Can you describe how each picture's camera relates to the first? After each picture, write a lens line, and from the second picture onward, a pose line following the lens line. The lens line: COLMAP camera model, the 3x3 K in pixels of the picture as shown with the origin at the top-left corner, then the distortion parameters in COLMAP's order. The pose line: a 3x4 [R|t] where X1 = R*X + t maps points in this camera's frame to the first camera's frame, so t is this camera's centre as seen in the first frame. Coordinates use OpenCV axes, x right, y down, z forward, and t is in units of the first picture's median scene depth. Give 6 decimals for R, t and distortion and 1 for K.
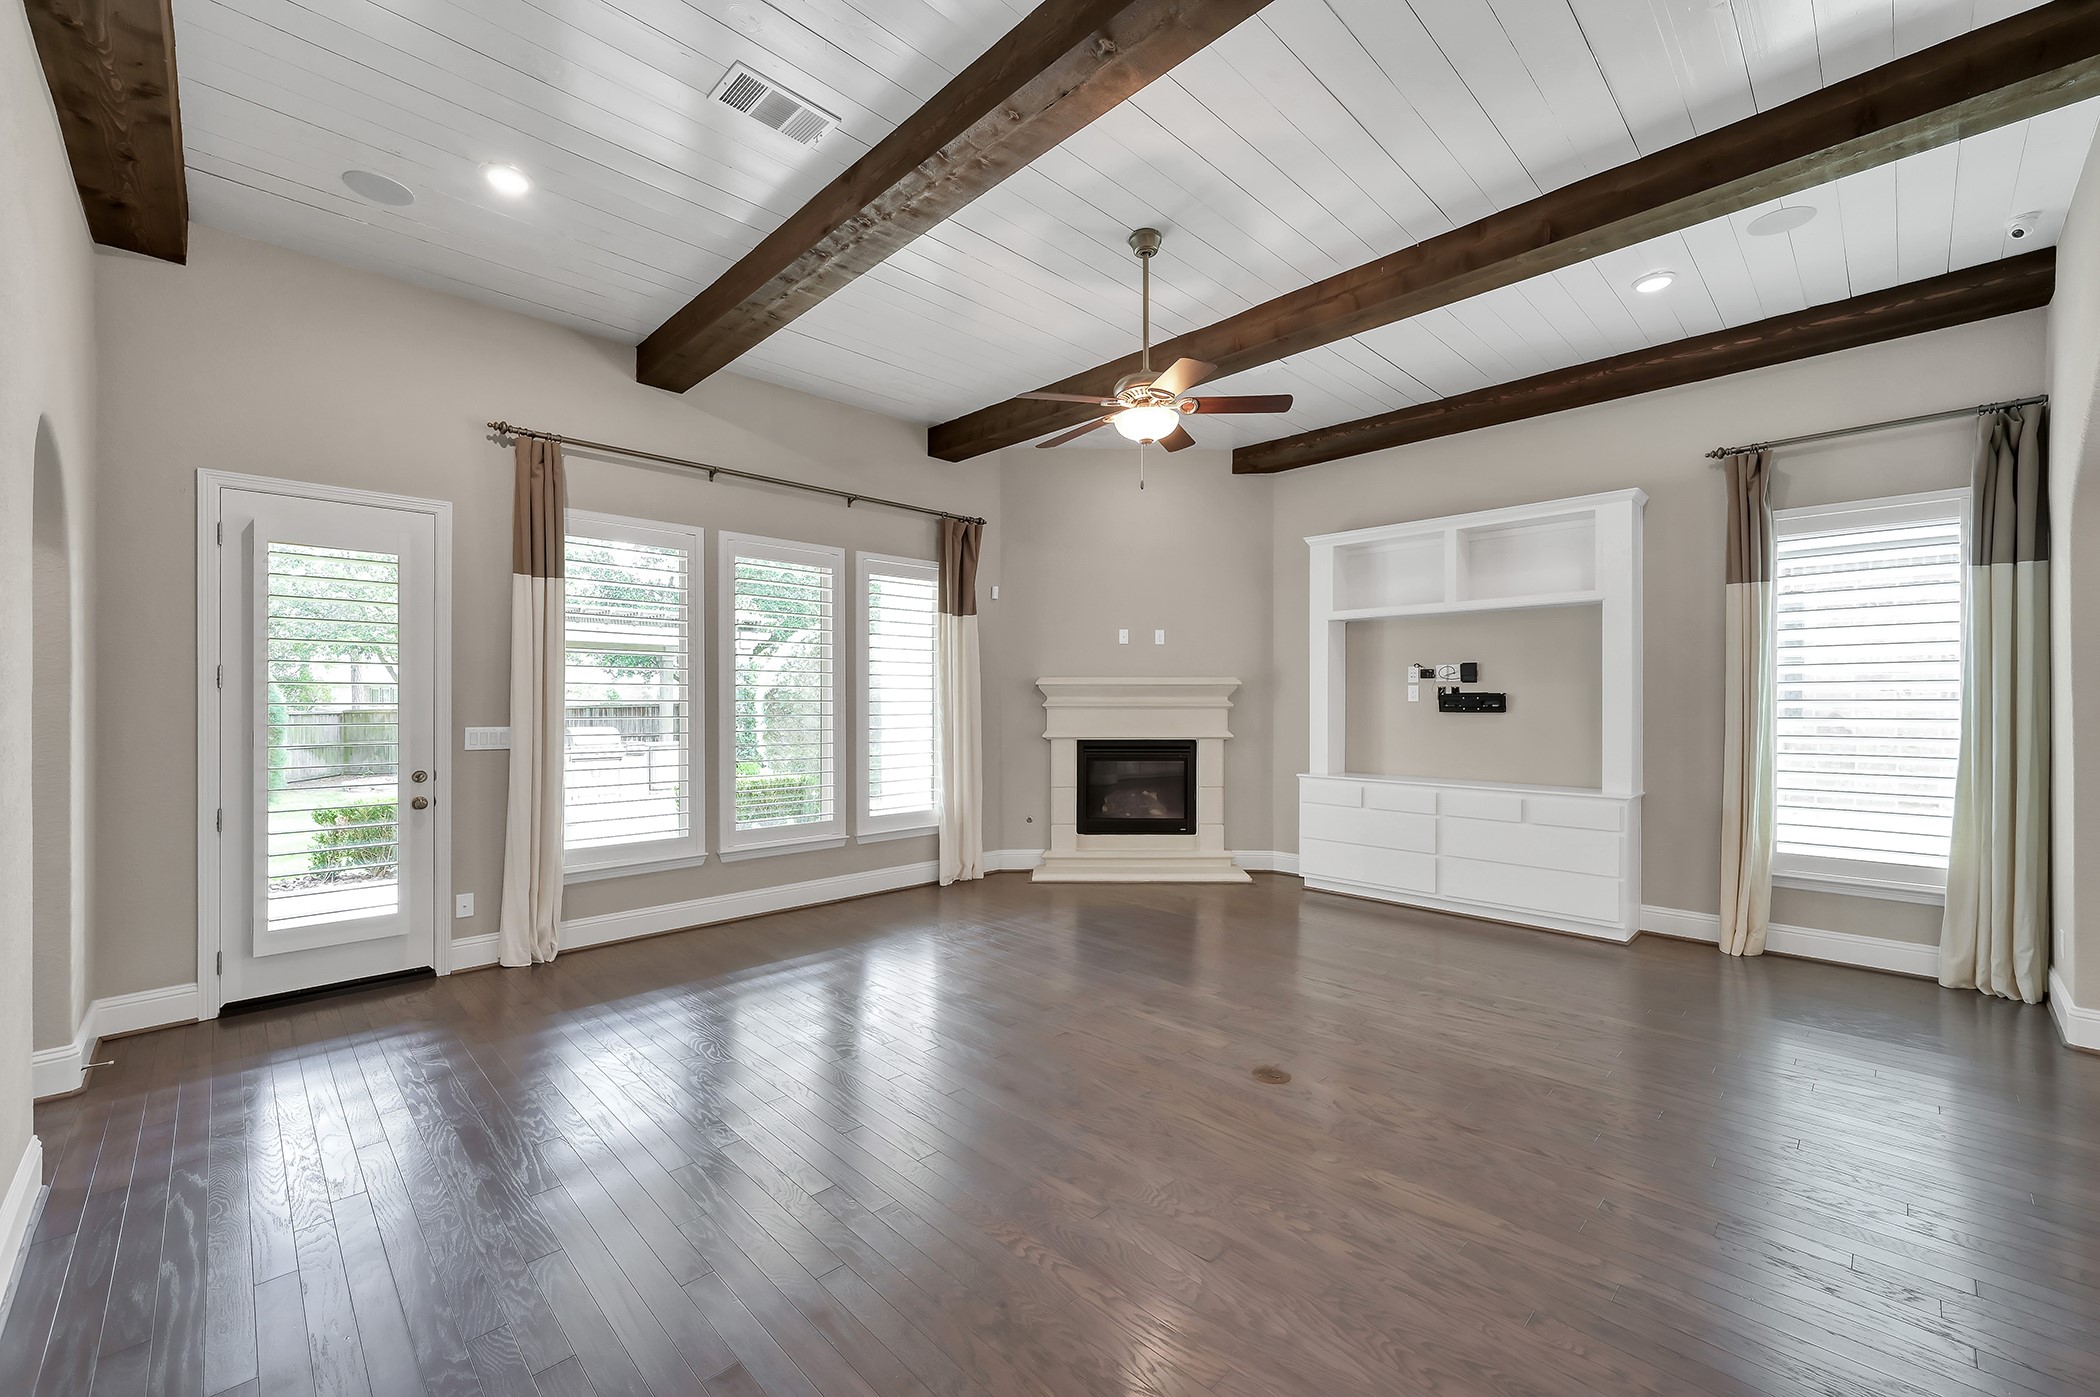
lens RADIAL K [[828.6, 0, 1046.0], [0, 828.6, 703.3], [0, 0, 1]] dist [-0.002434, -0.000715]
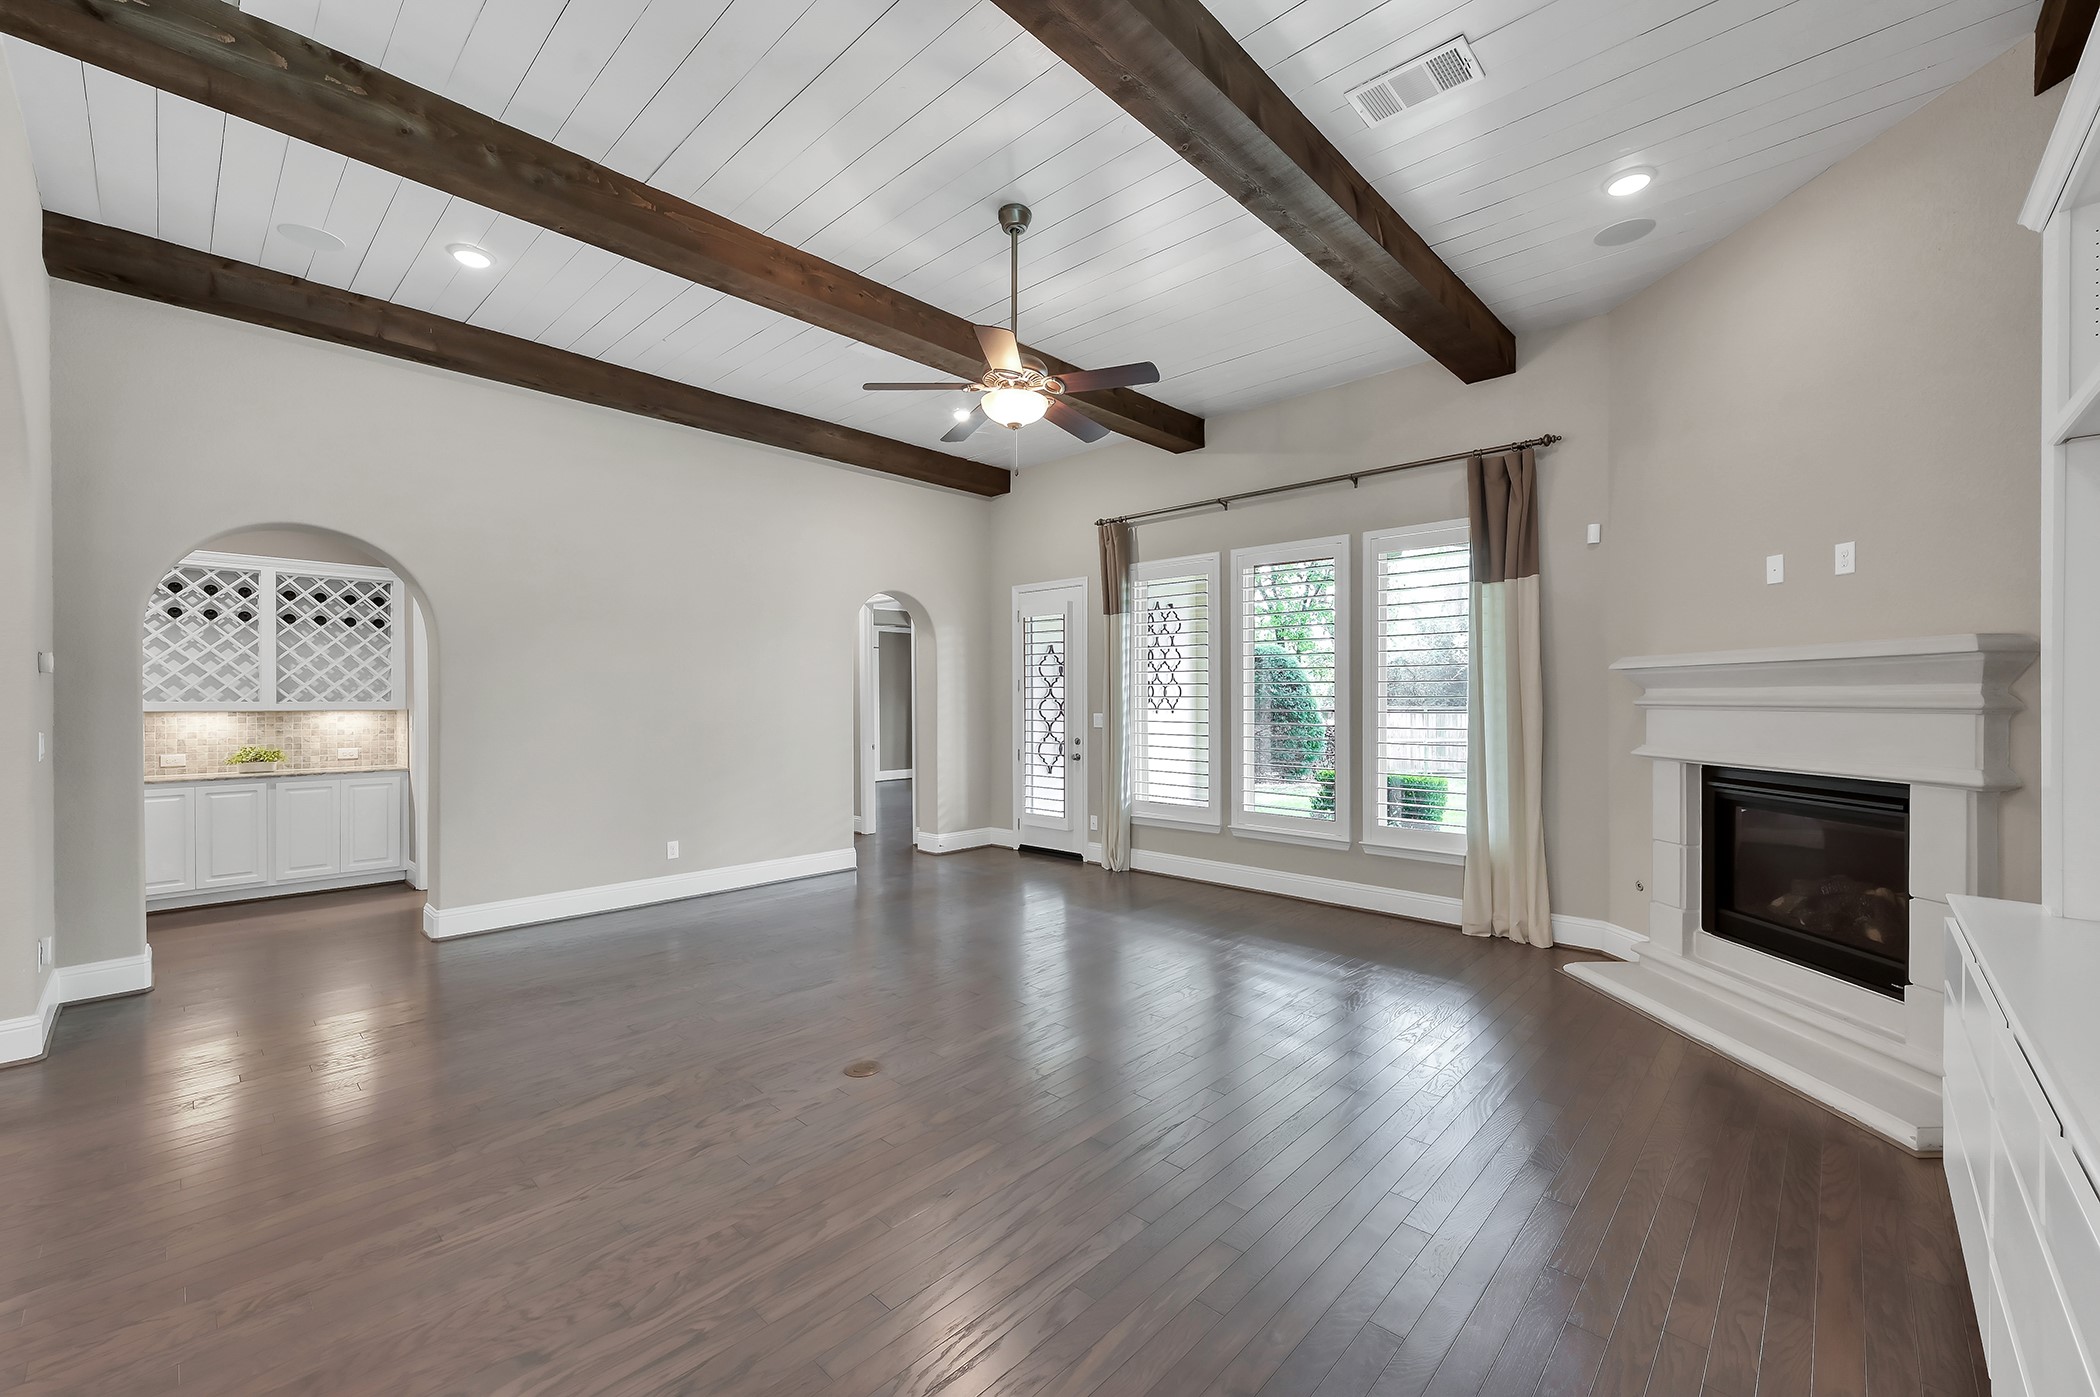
lens RADIAL K [[828.6, 0, 1063.0], [0, 828.6, 703.0], [0, 0, 1]] dist [-0.002434, -0.000715]
pose [[0.057607, 0.005742, -0.998323, 0.667581], [-0.000804, 0.999983, 0.005706, -0.000458], [0.998339, 0.000474, 0.057610, 0.614478]]
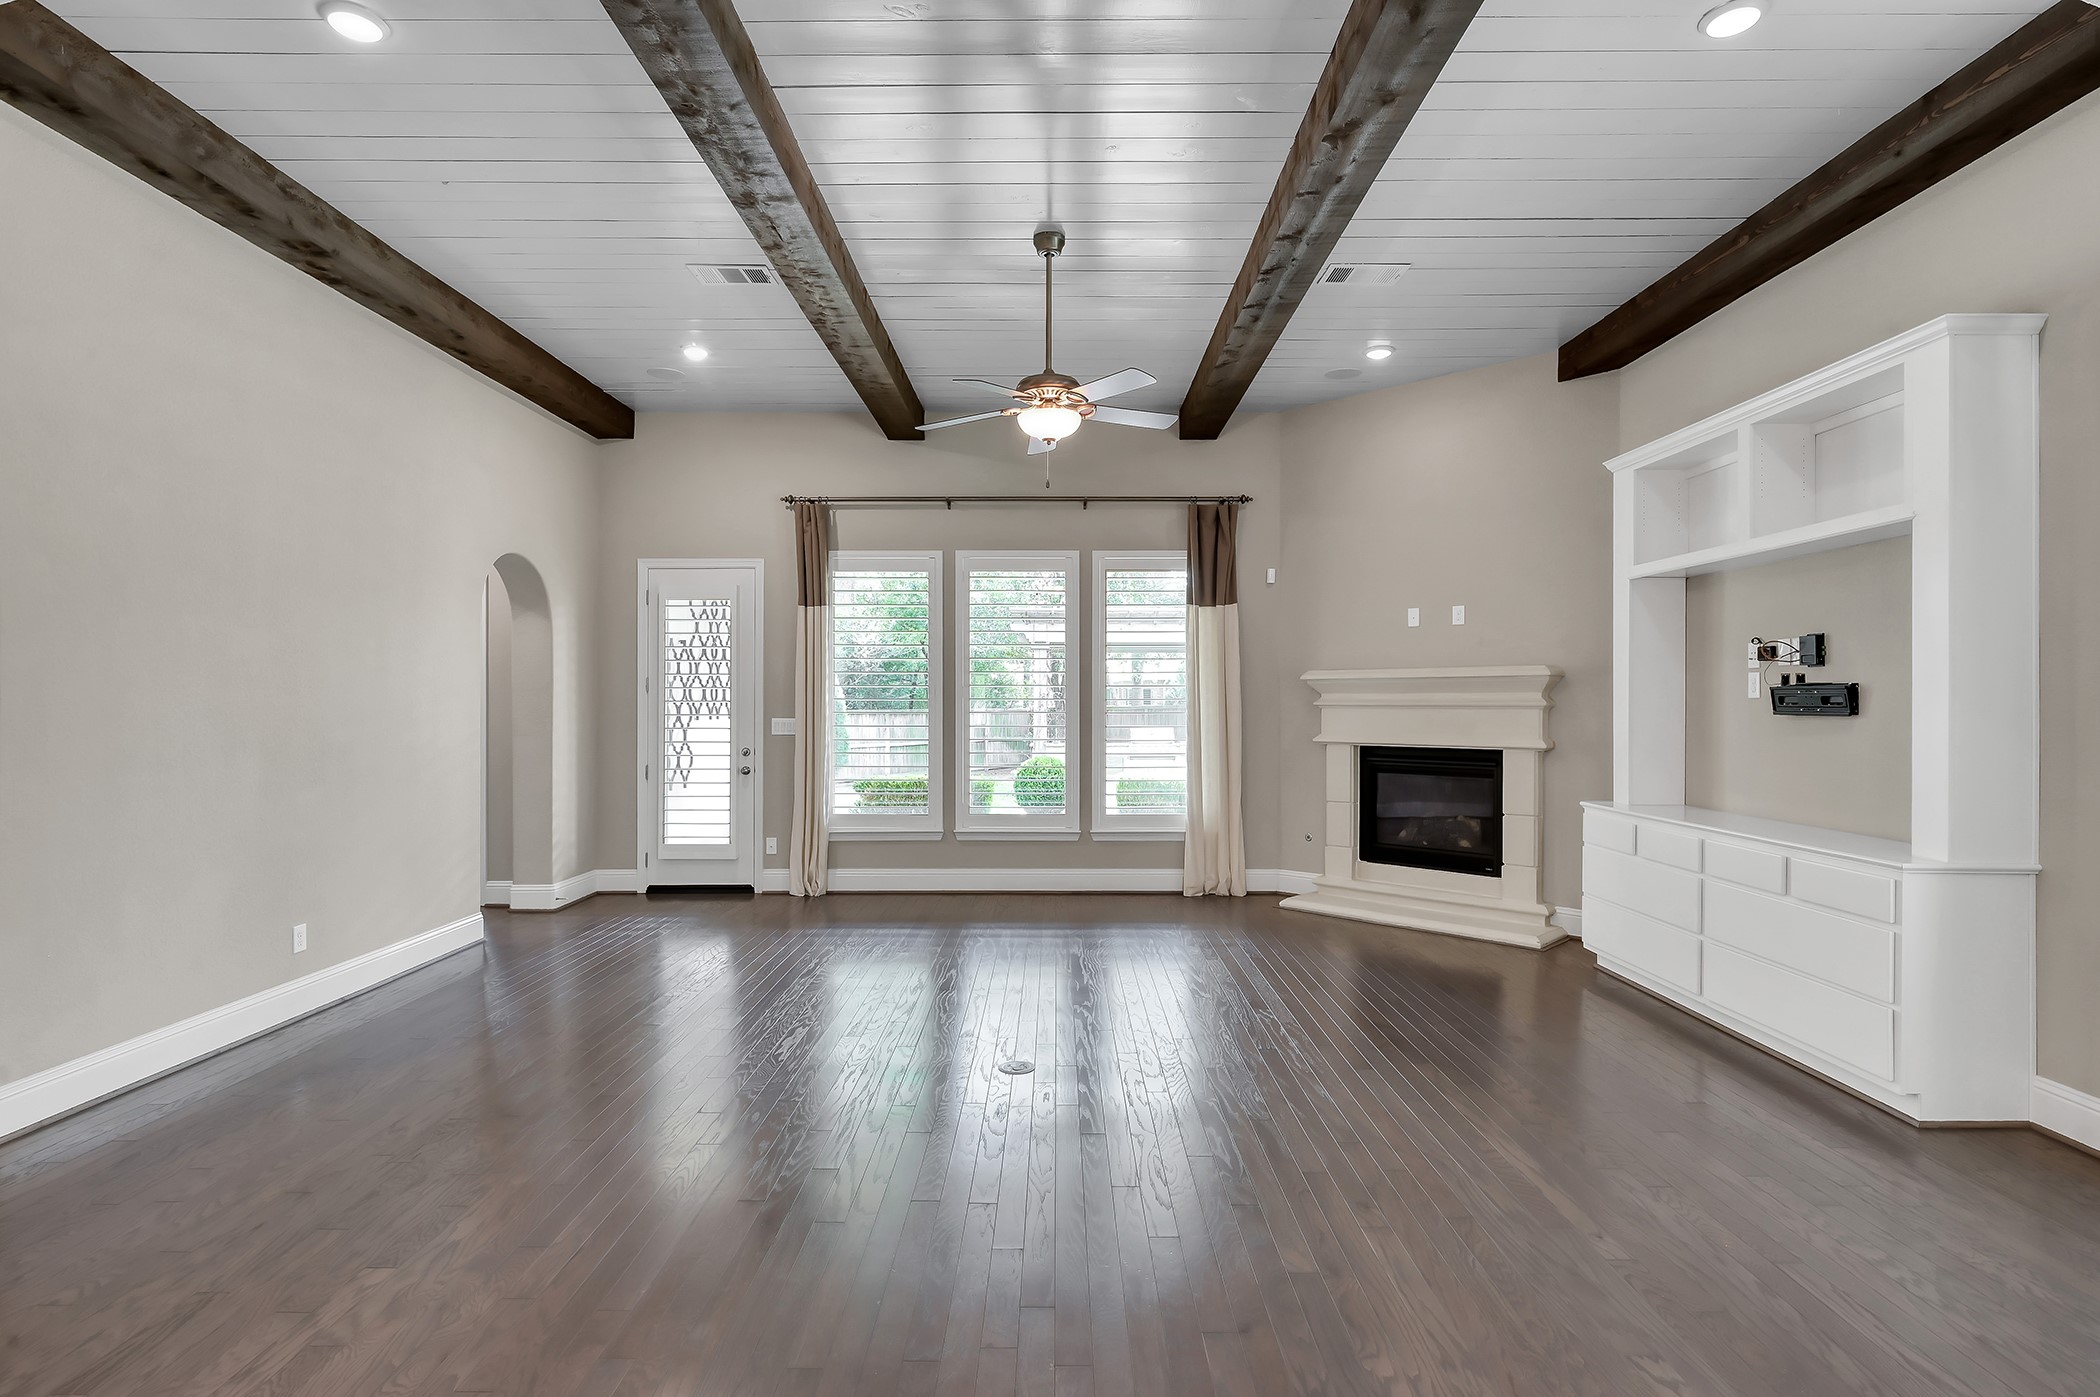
lens RADIAL K [[1019.0, 0, 1051.4], [0, 1019.0, 699.7], [0, 0, 1]] dist [-0.002149, -0.000072]
pose [[0.716903, -0.001915, -0.697170, 0.605571], [-0.000702, 0.999994, -0.003469, 0.002306], [0.697173, 0.002976, 0.716897, 0.070123]]
